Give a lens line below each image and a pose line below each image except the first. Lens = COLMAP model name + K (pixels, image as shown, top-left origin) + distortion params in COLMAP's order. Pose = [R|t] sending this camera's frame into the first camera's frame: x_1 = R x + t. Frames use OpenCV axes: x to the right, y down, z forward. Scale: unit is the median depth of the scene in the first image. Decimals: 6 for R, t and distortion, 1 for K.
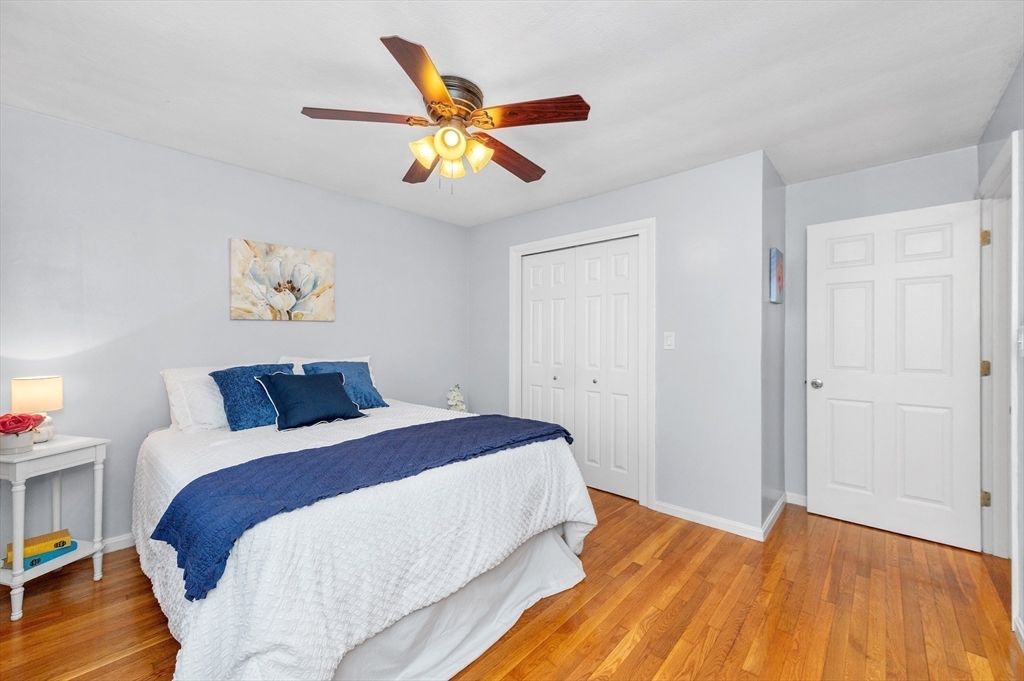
lens RADIAL K [[407.3, 0, 513.5], [0, 407.3, 345.3], [0, 0, 1]] dist [0.000494, -0.000194]
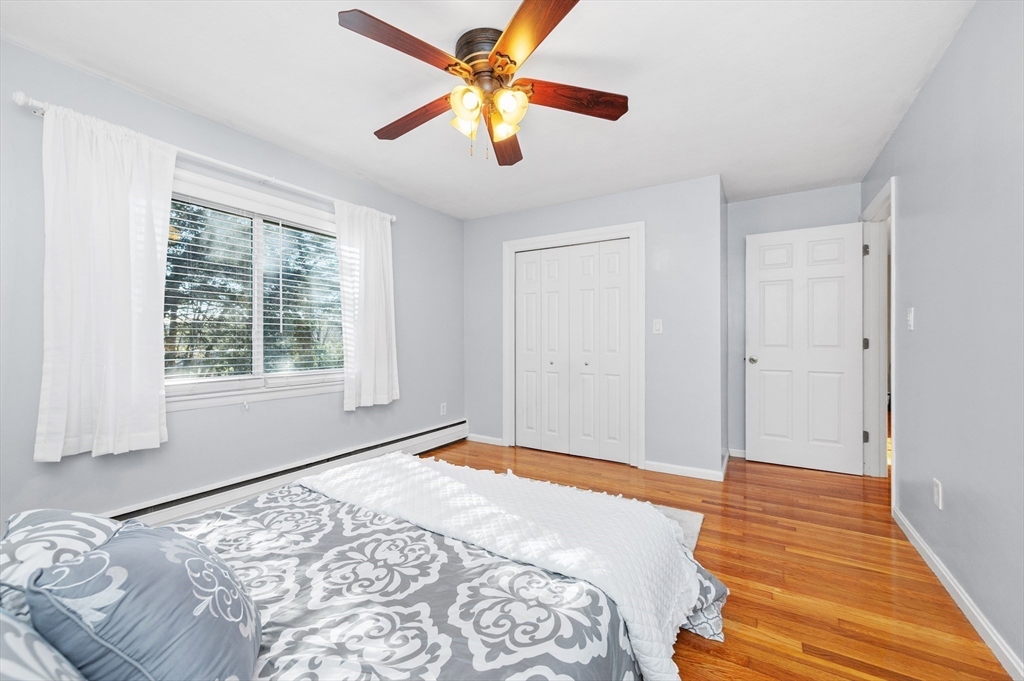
lens RADIAL K [[407.3, 0, 513.5], [0, 407.3, 345.3], [0, 0, 1]] dist [0.000494, -0.000194]
pose [[0.970320, -0.022317, 0.240791, -0.308144], [0.021518, 0.999751, 0.005948, 0.026613], [-0.240864, -0.000591, 0.970559, -0.061303]]
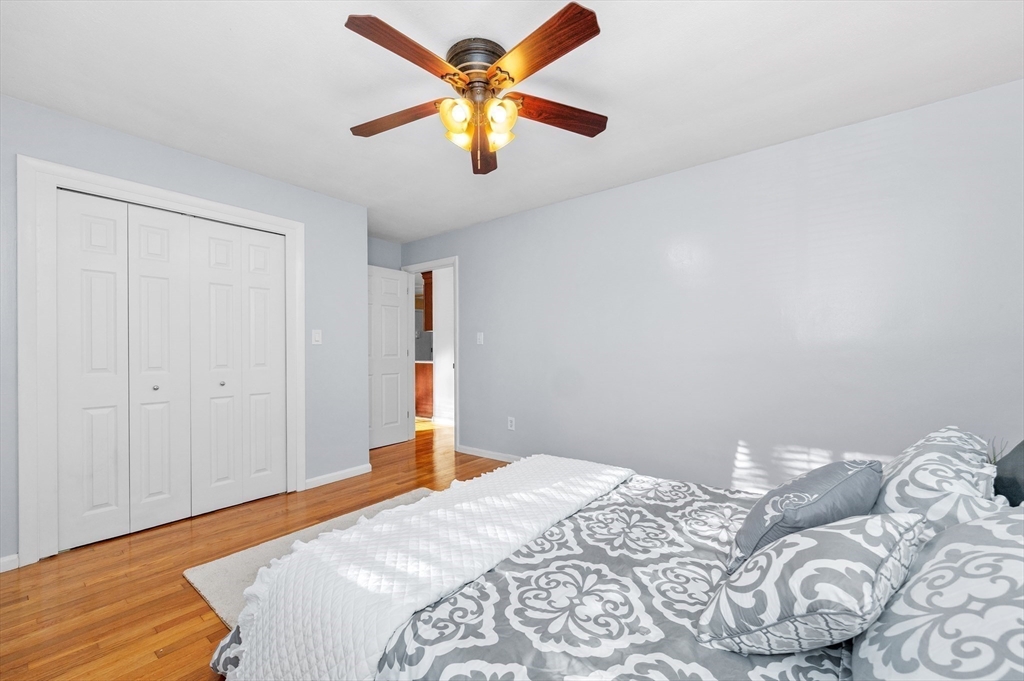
lens RADIAL K [[407.3, 0, 513.5], [0, 407.3, 345.3], [0, 0, 1]] dist [0.000494, -0.000194]
pose [[-0.138558, -0.008674, 0.990316, -0.824199], [0.018262, 0.999769, 0.011312, 0.009093], [-0.990186, 0.019653, -0.138368, 0.576887]]
